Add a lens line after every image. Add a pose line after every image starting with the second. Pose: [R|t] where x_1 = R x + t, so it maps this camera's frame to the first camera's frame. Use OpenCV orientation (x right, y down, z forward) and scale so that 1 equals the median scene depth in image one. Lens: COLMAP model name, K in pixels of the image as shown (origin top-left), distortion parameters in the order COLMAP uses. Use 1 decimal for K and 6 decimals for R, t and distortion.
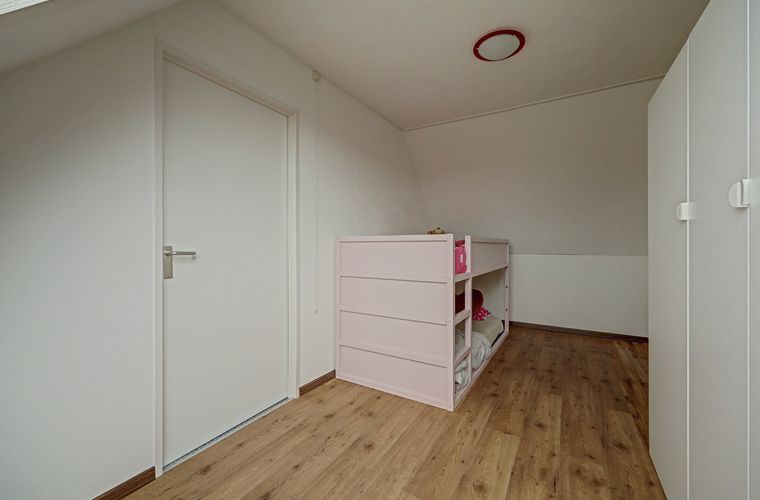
lens RADIAL K [[310.2, 0, 385.4], [0, 310.2, 249.4], [0, 0, 1]] dist [0.001189, 0.000206]
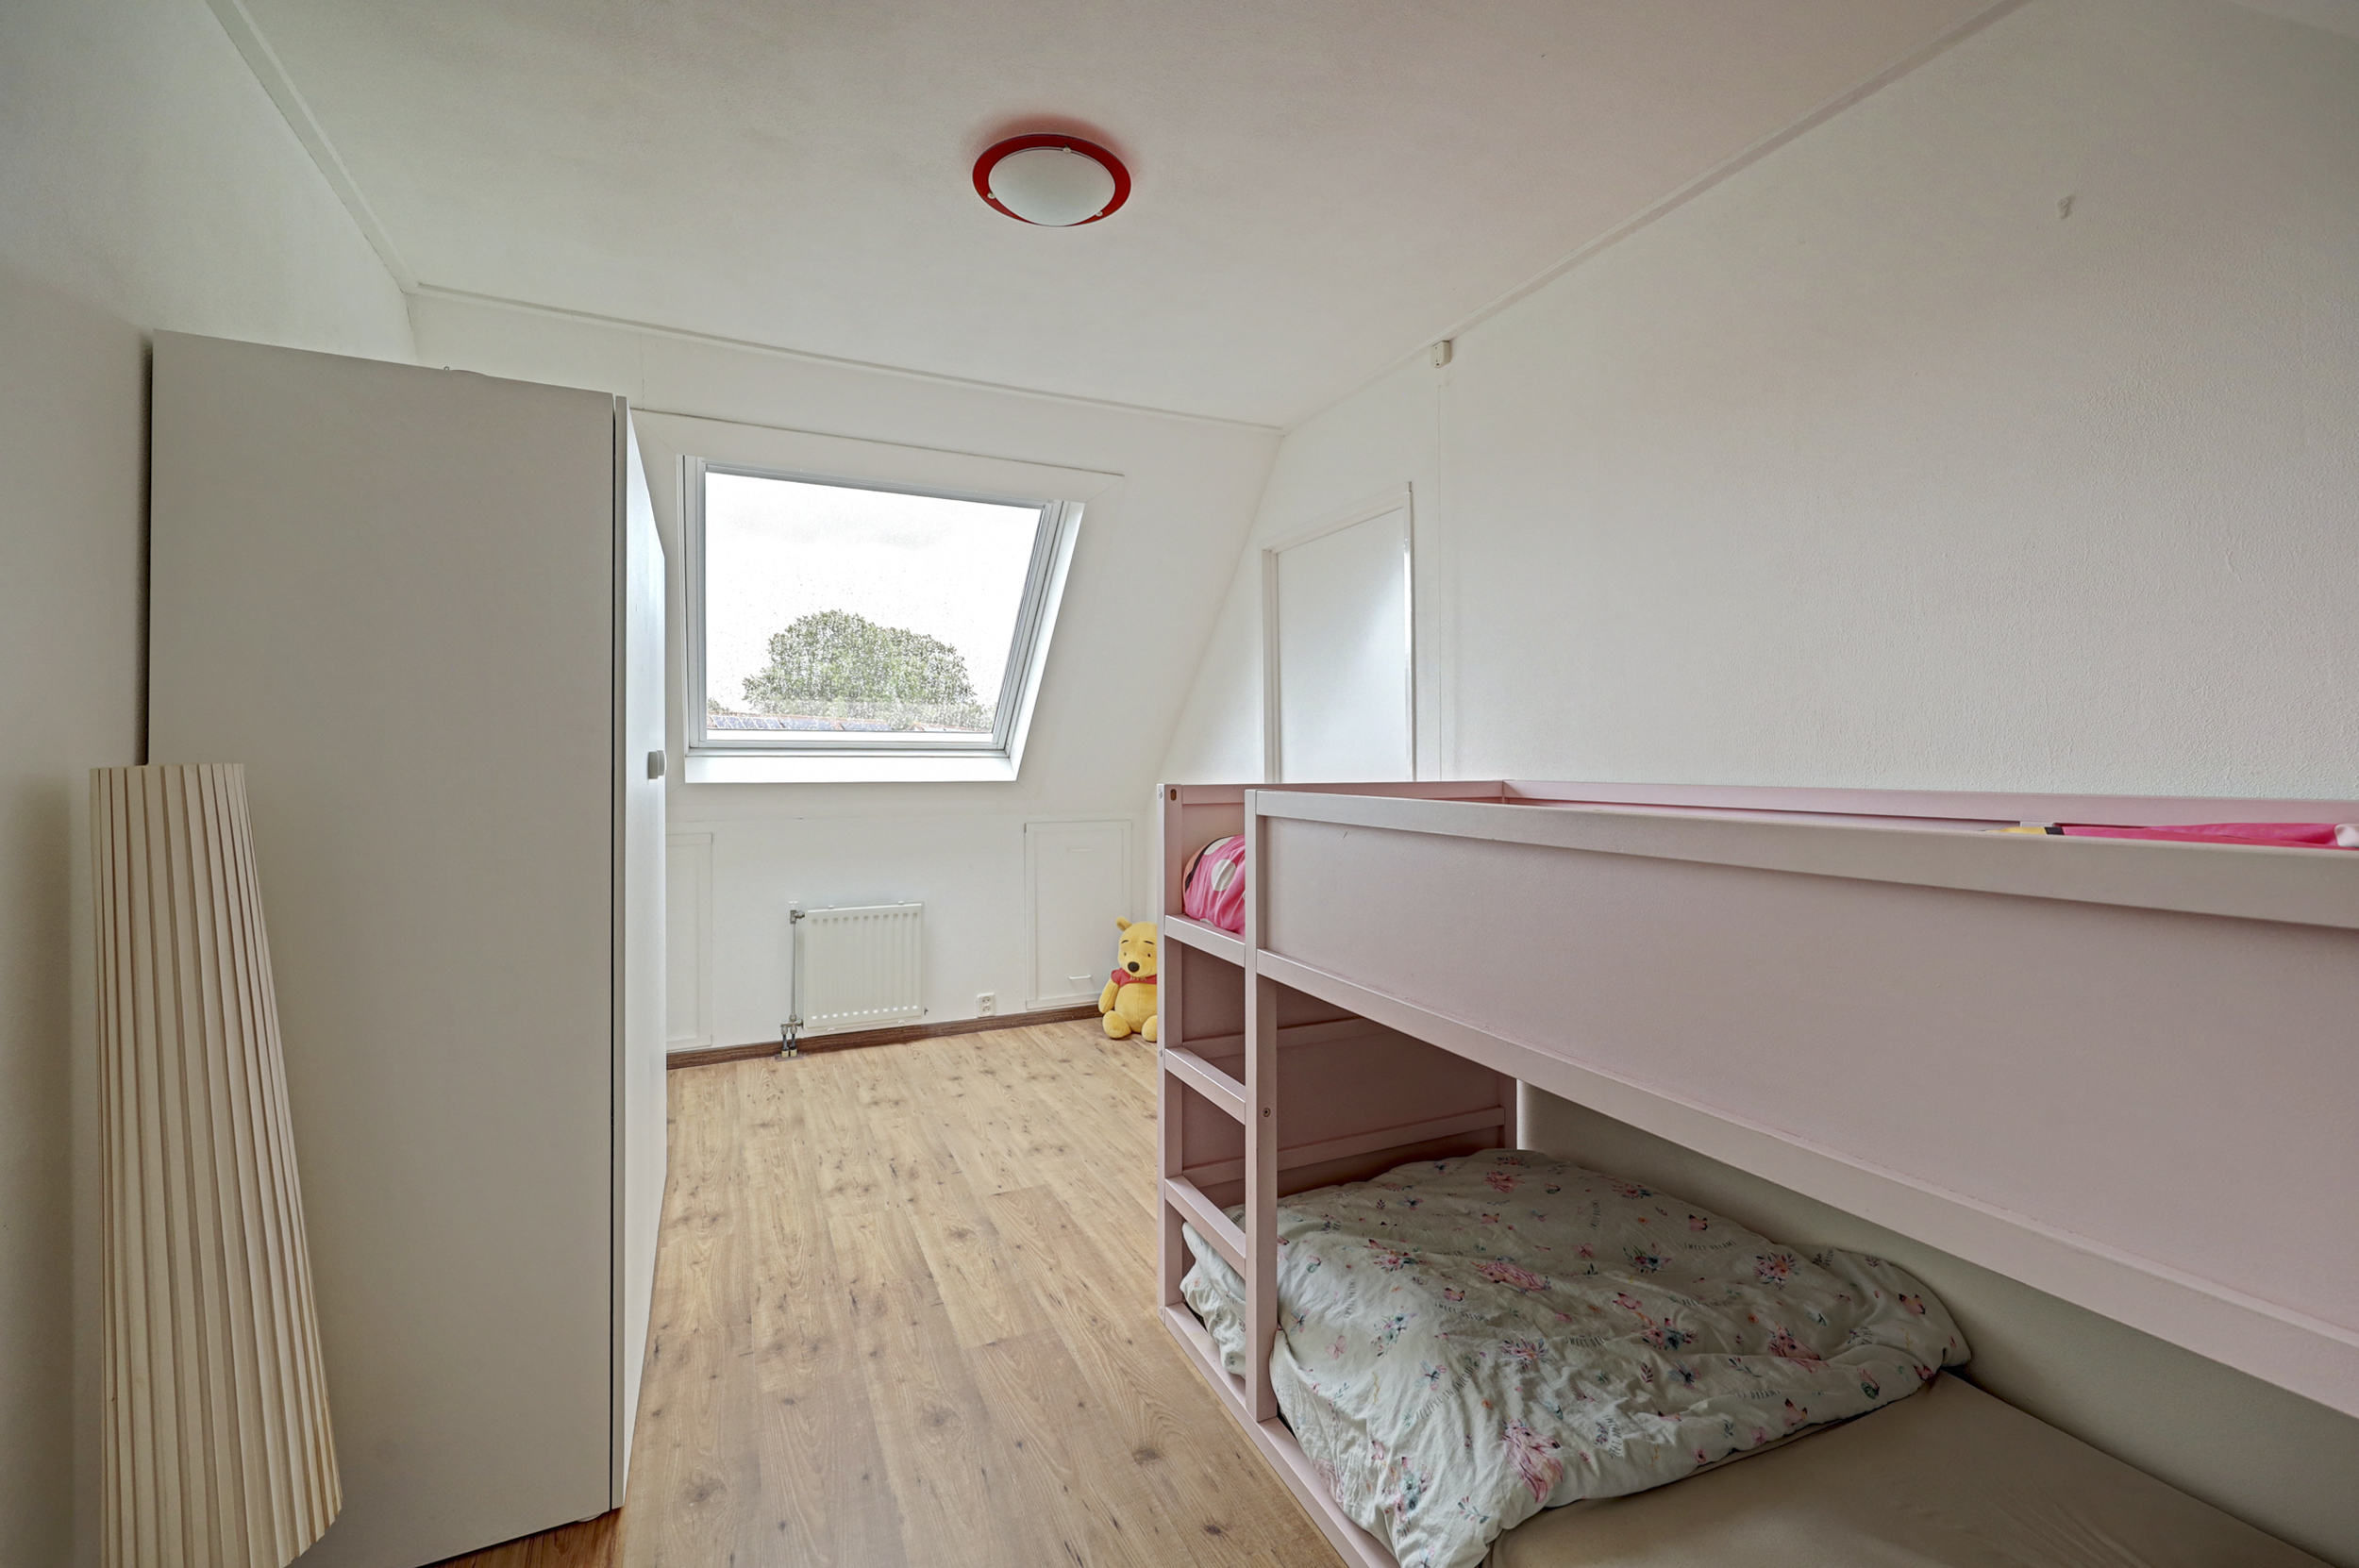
lens RADIAL K [[962.8, 0, 1168.0], [0, 962.8, 777.4], [0, 0, 1]] dist [0.001189, 0.000206]
pose [[-0.570772, 0.019337, -0.820881, 1.268310], [-0.002018, 0.999687, 0.024952, -0.101950], [0.821106, 0.015898, -0.570554, 1.916158]]
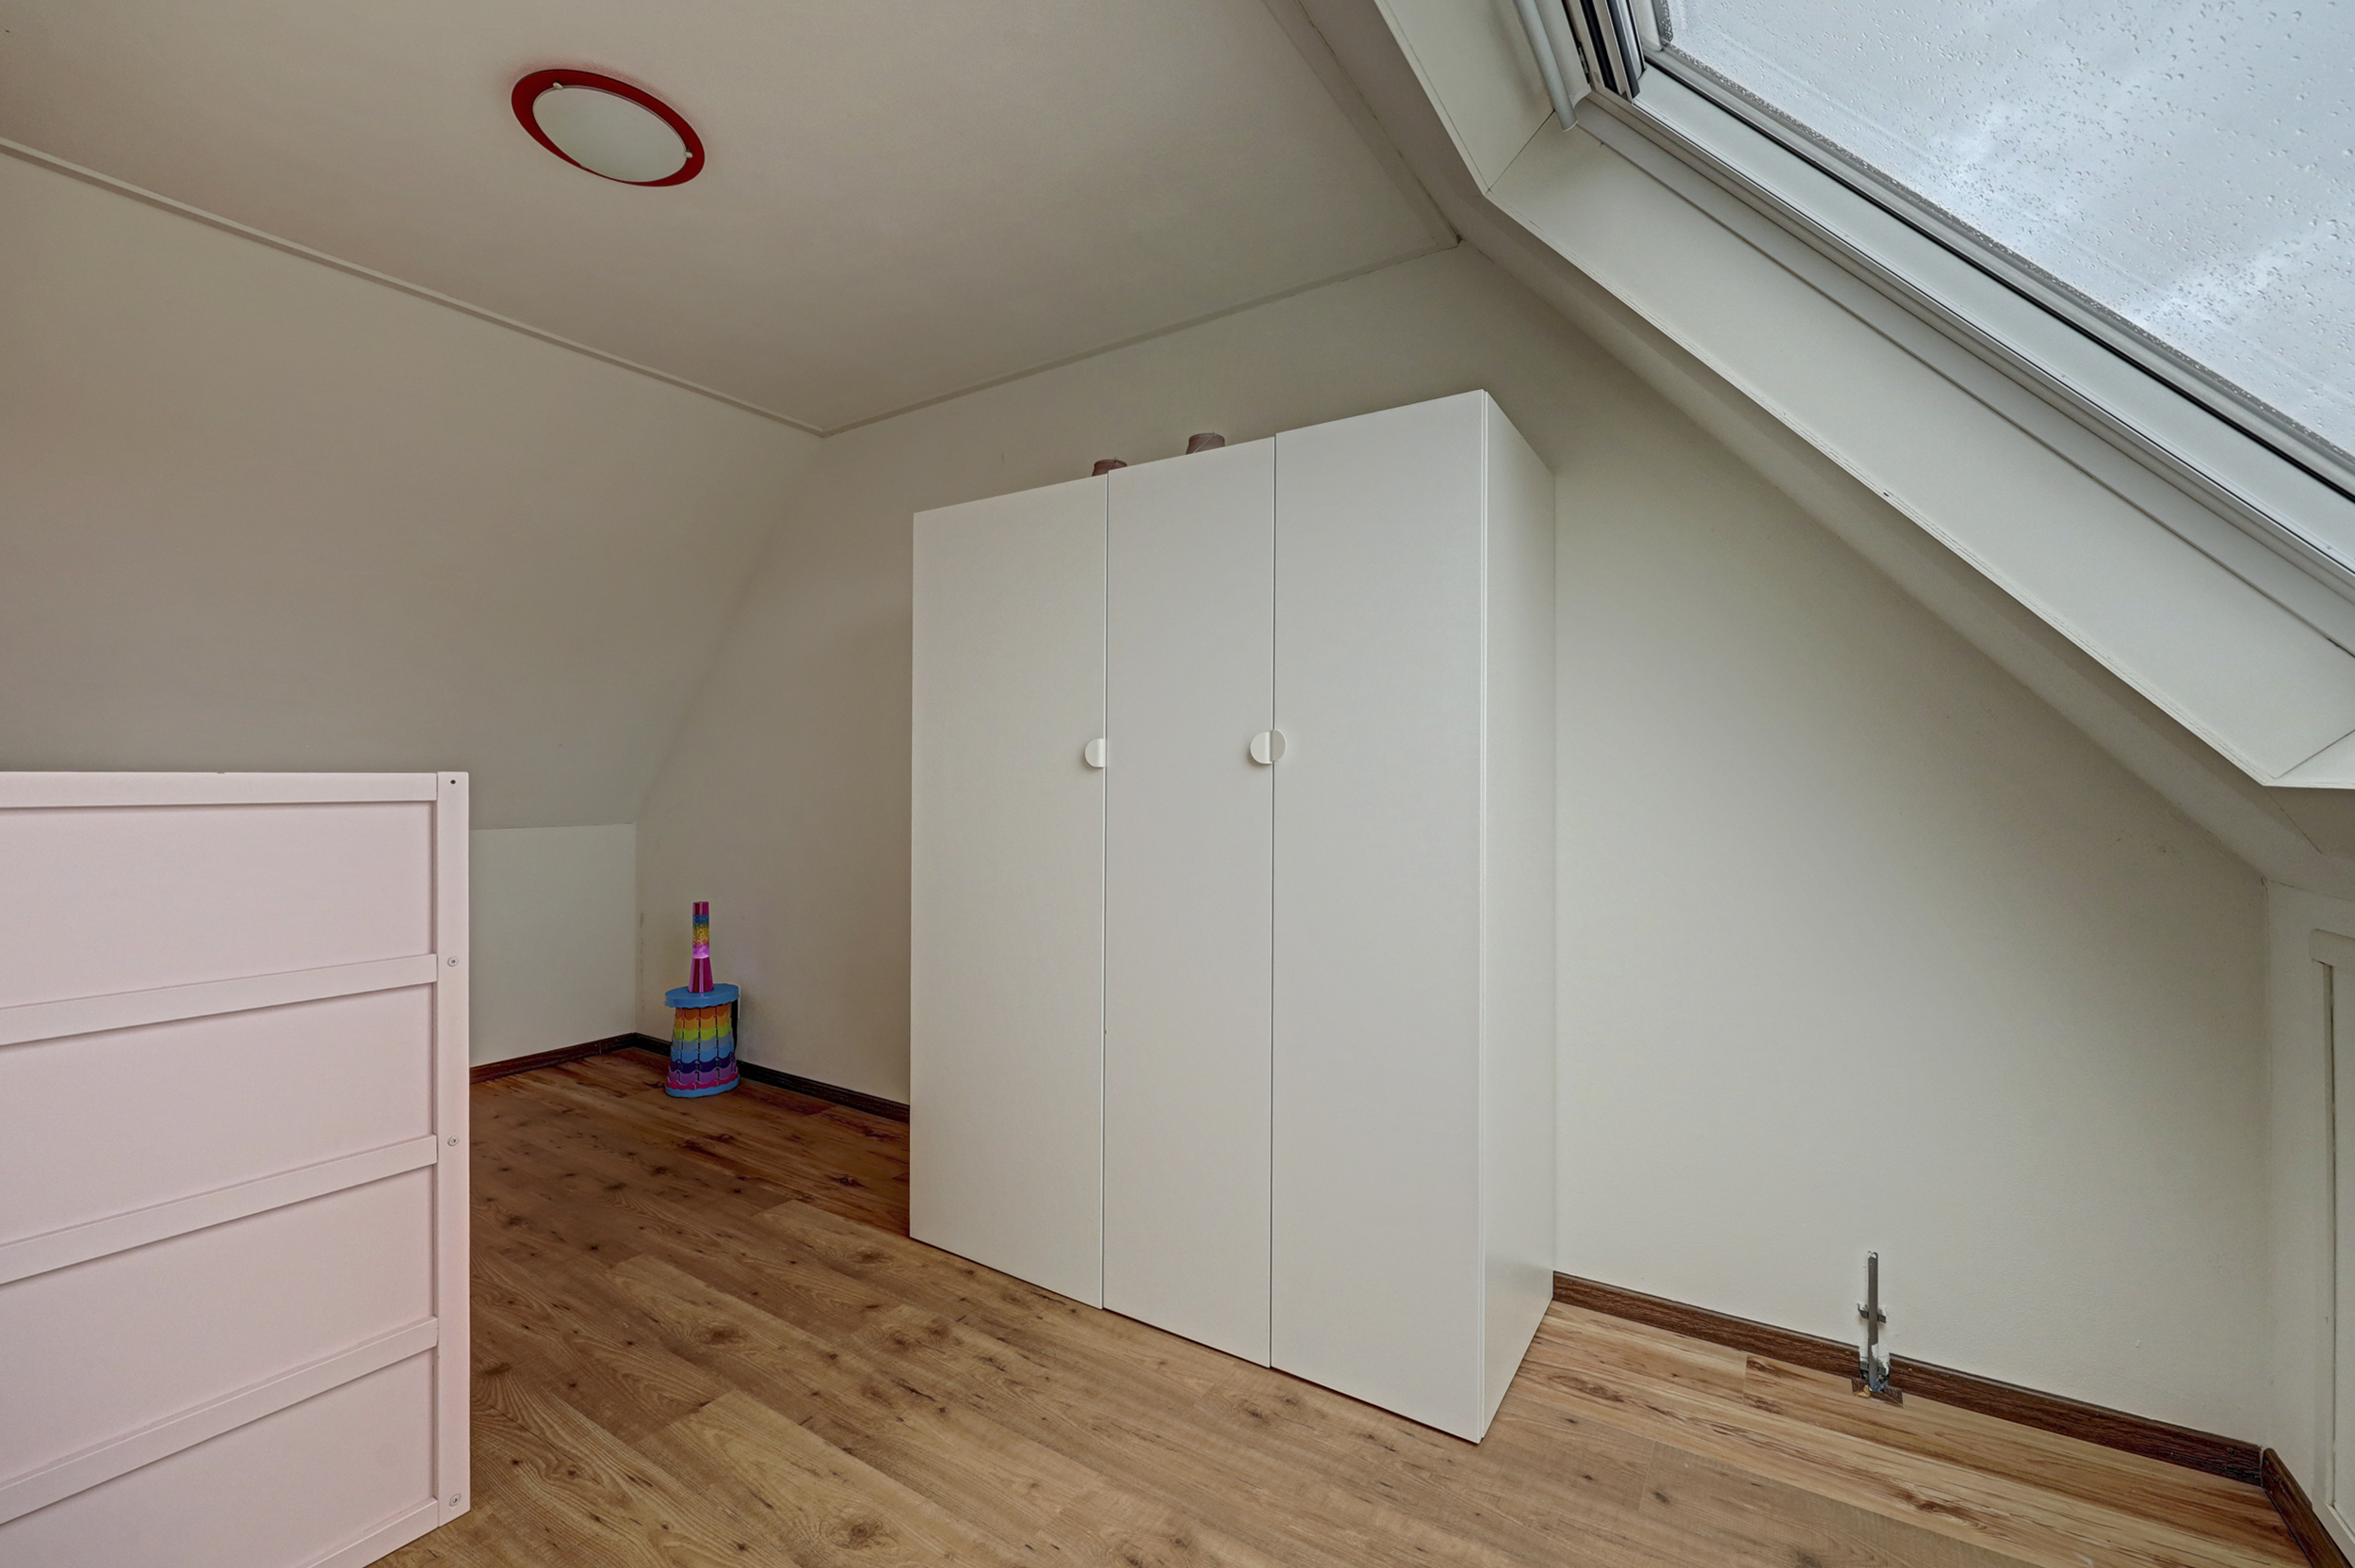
lens RADIAL K [[961.1, 0, 1163.7], [0, 961.1, 765.9], [0, 0, 1]] dist [0.001189, 0.000206]
pose [[0.047372, 0.020240, 0.998672, -0.621788], [0.013708, 0.999687, -0.020910, -0.040004], [-0.998783, 0.014681, 0.047079, 0.499813]]
